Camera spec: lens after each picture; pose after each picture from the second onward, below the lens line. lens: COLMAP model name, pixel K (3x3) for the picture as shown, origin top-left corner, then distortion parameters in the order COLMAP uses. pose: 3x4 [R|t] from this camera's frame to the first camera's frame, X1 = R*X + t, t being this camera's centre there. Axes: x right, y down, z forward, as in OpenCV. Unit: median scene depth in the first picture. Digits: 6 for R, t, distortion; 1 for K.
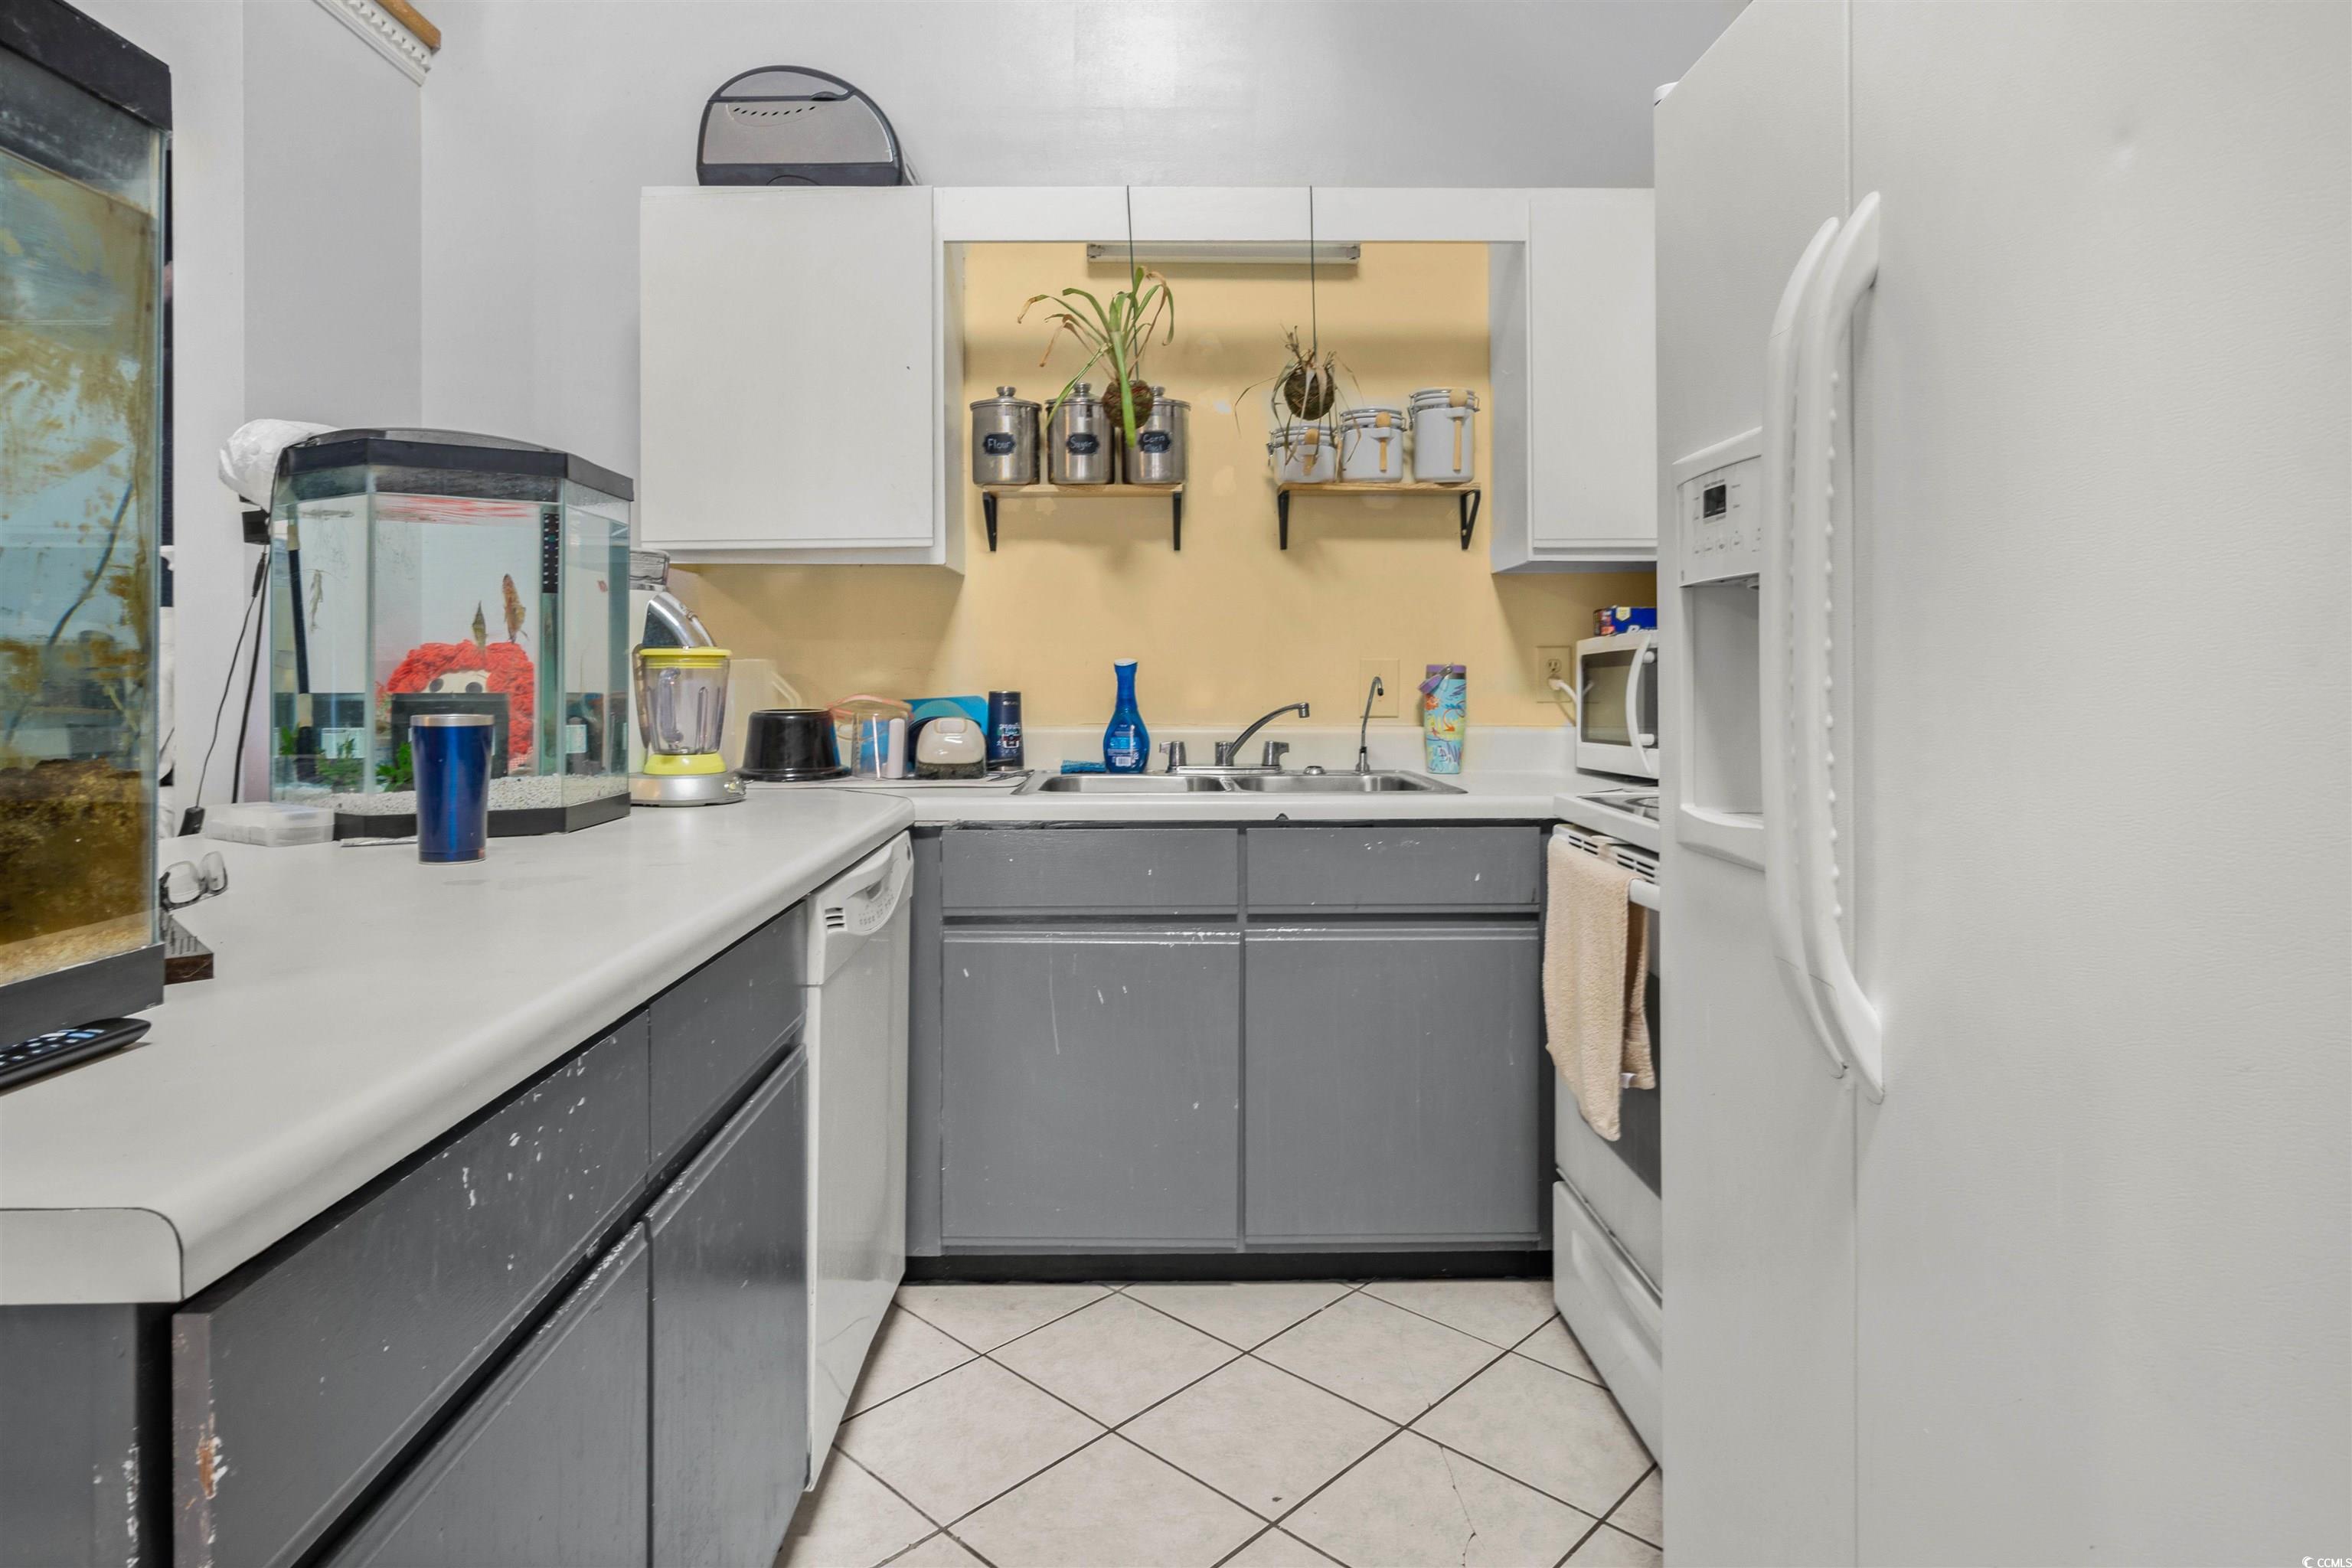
lens RADIAL K [[1316.0, 0, 1138.6], [0, 1316.0, 725.9], [0, 0, 1]] dist [-0.017217, 0.007748]
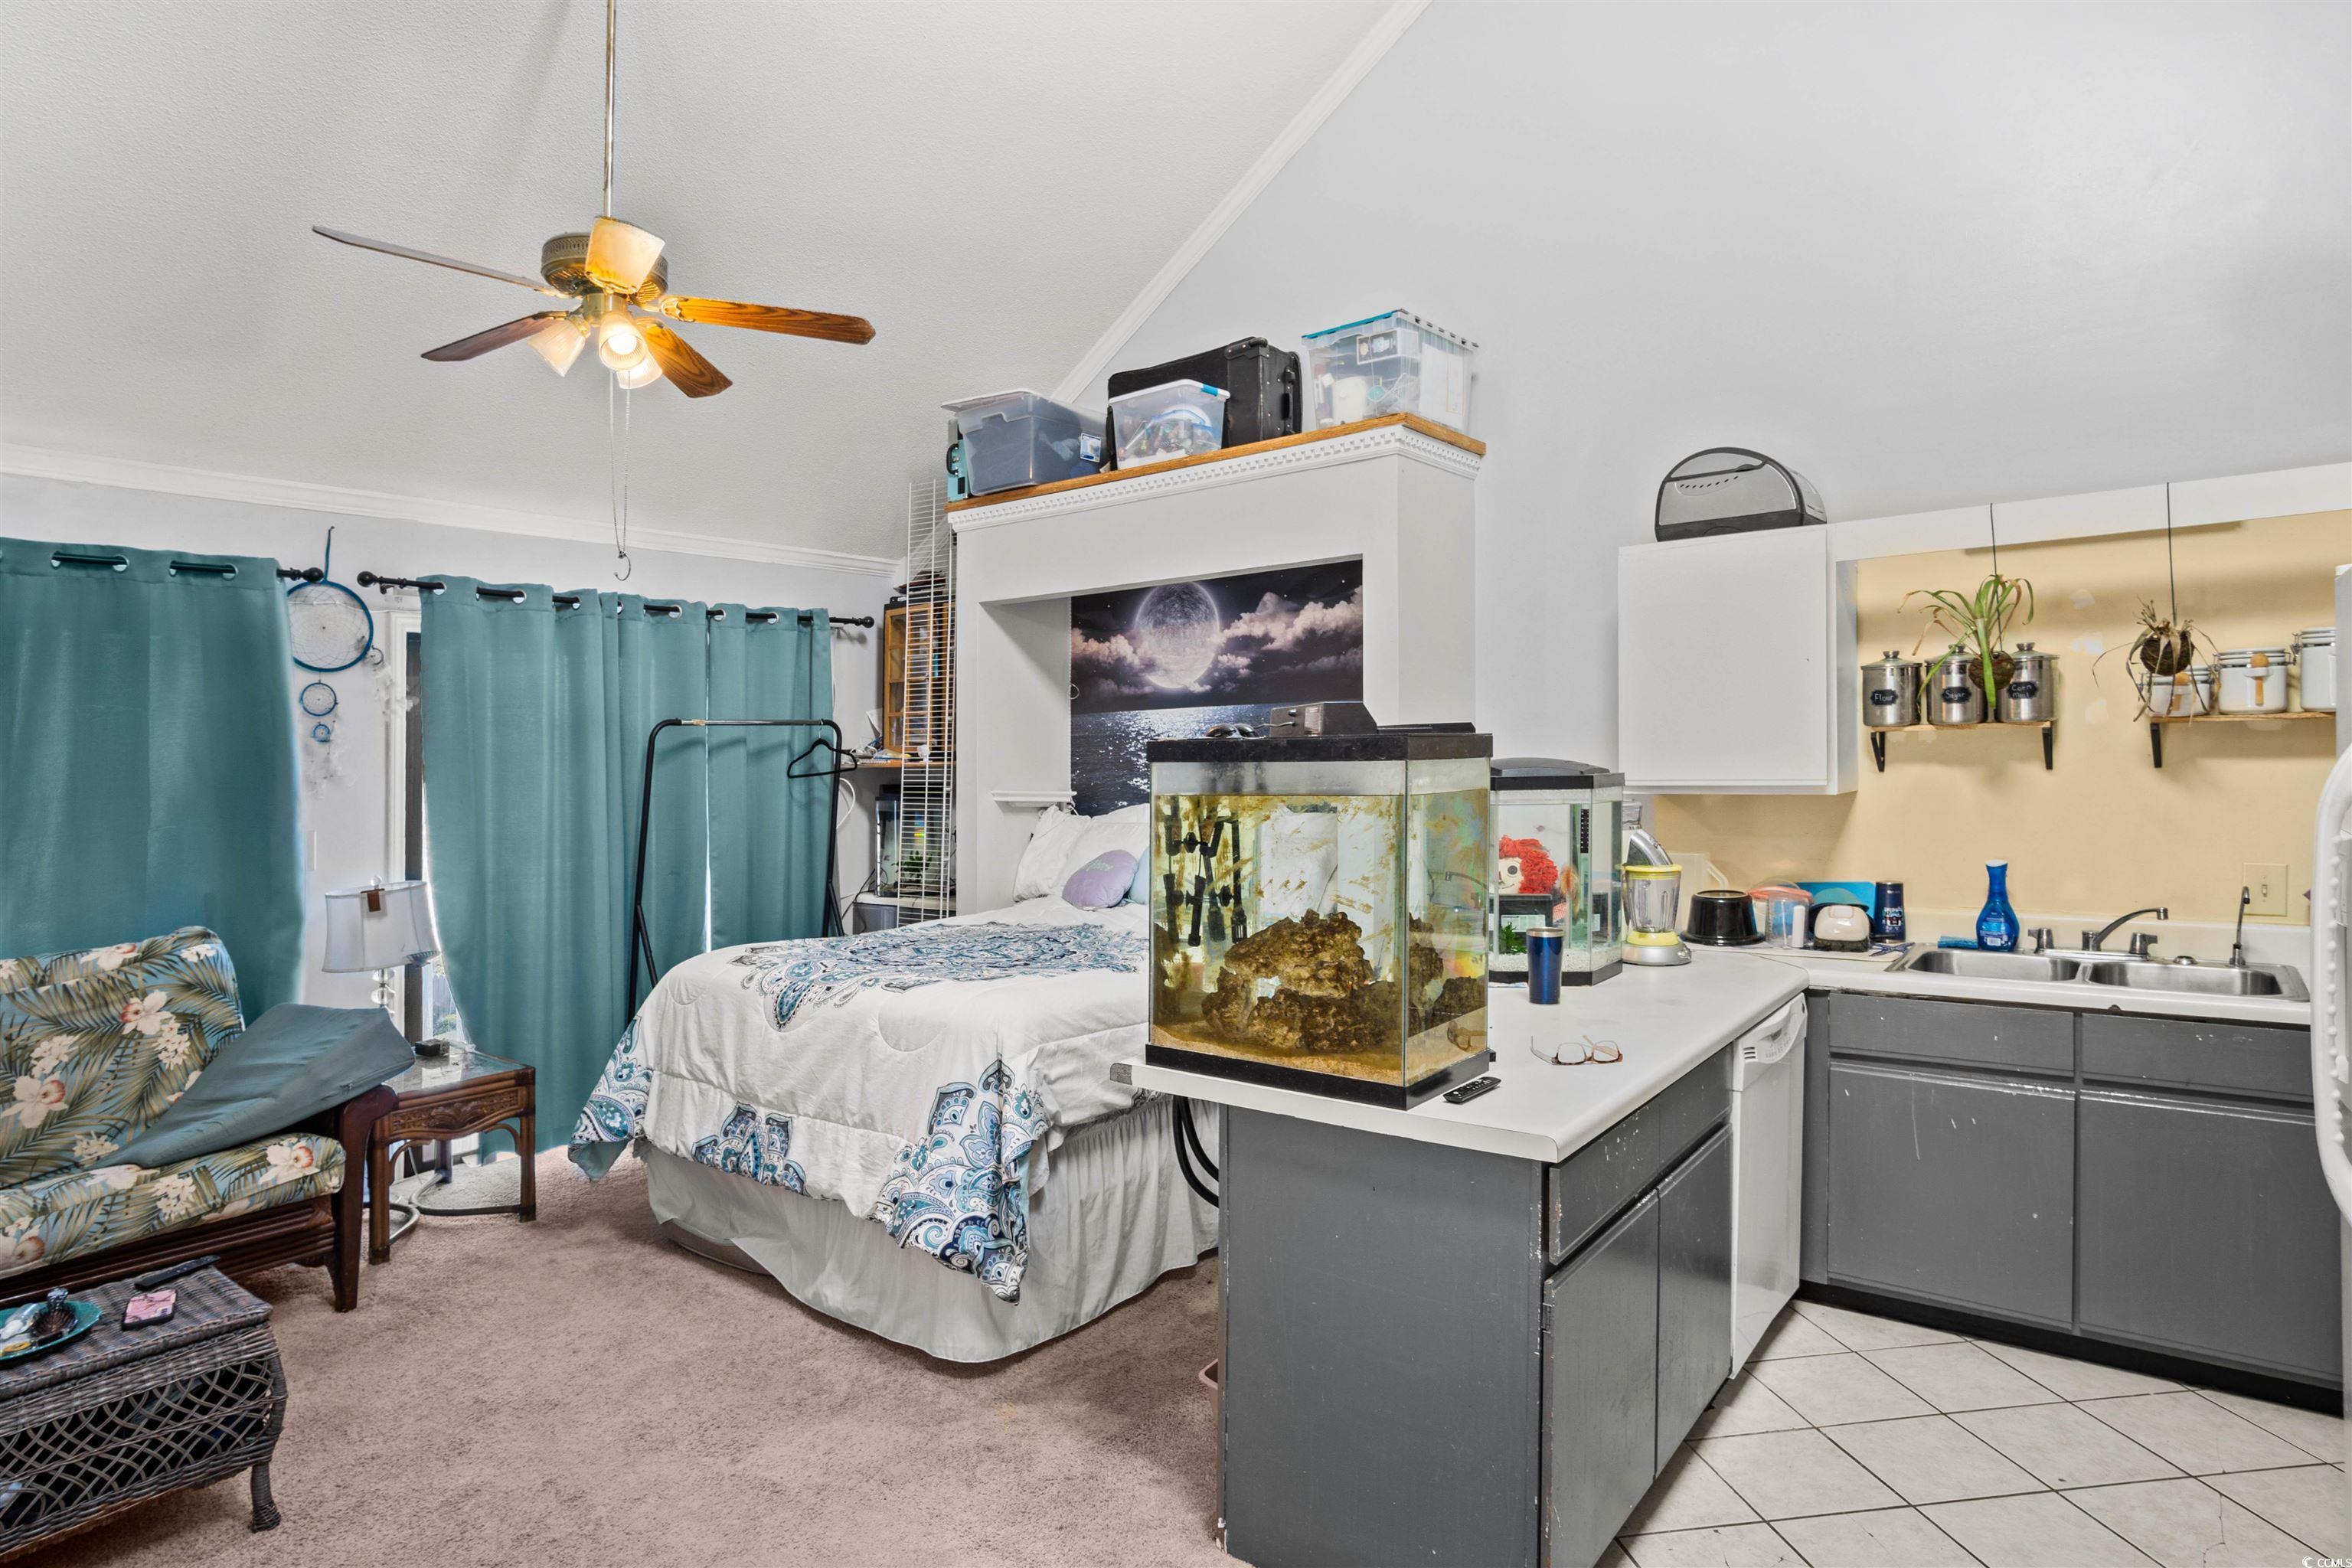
lens RADIAL K [[1317.1, 0, 1163.2], [0, 1317.1, 778.0], [0, 0, 1]] dist [-0.015228, 0.001975]
pose [[0.793328, -0.000203, -0.608794, 0.130917], [-0.006883, 0.999933, -0.009303, -0.122431], [0.608755, 0.011571, 0.793274, -0.531443]]
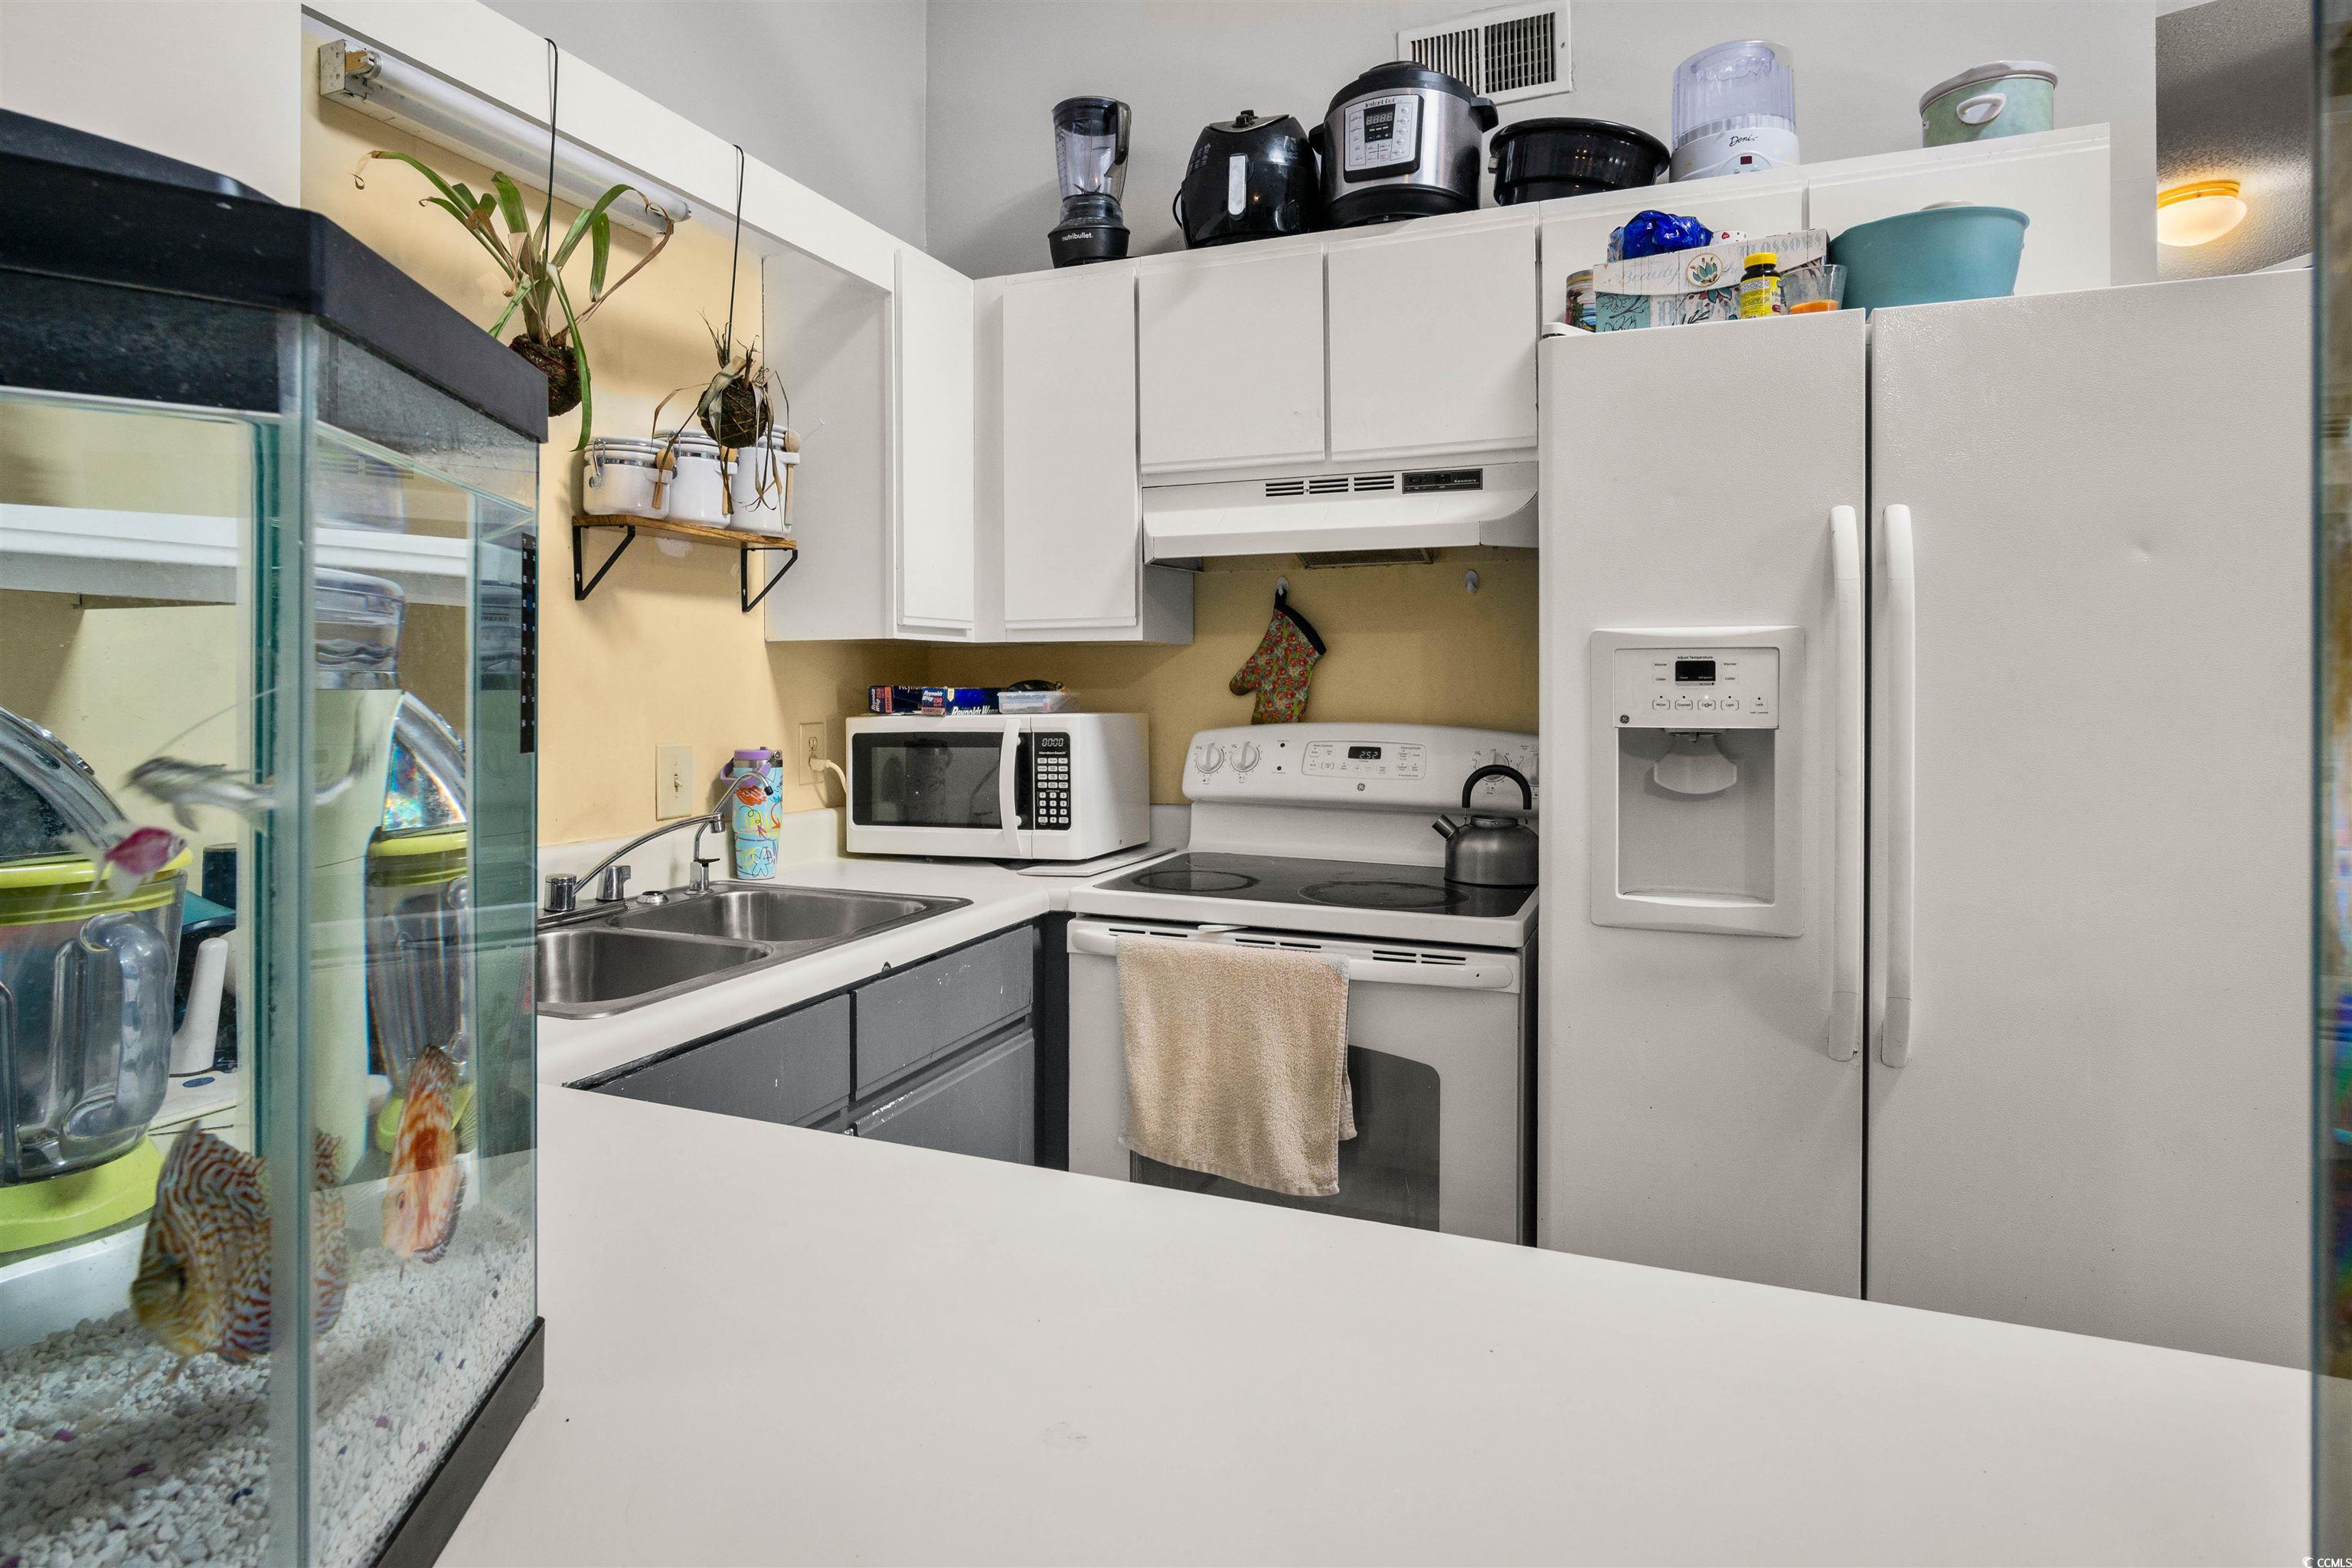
lens RADIAL K [[1218.2, 0, 1180.3], [0, 1218.2, 698.7], [0, 0, 1]] dist [-0.001727, 0.000259]
pose [[0.354946, -0.000772, 0.934886, -0.455793], [0.028259, 0.999552, -0.009904, -0.070535], [-0.934460, 0.029934, 0.354809, 0.510818]]
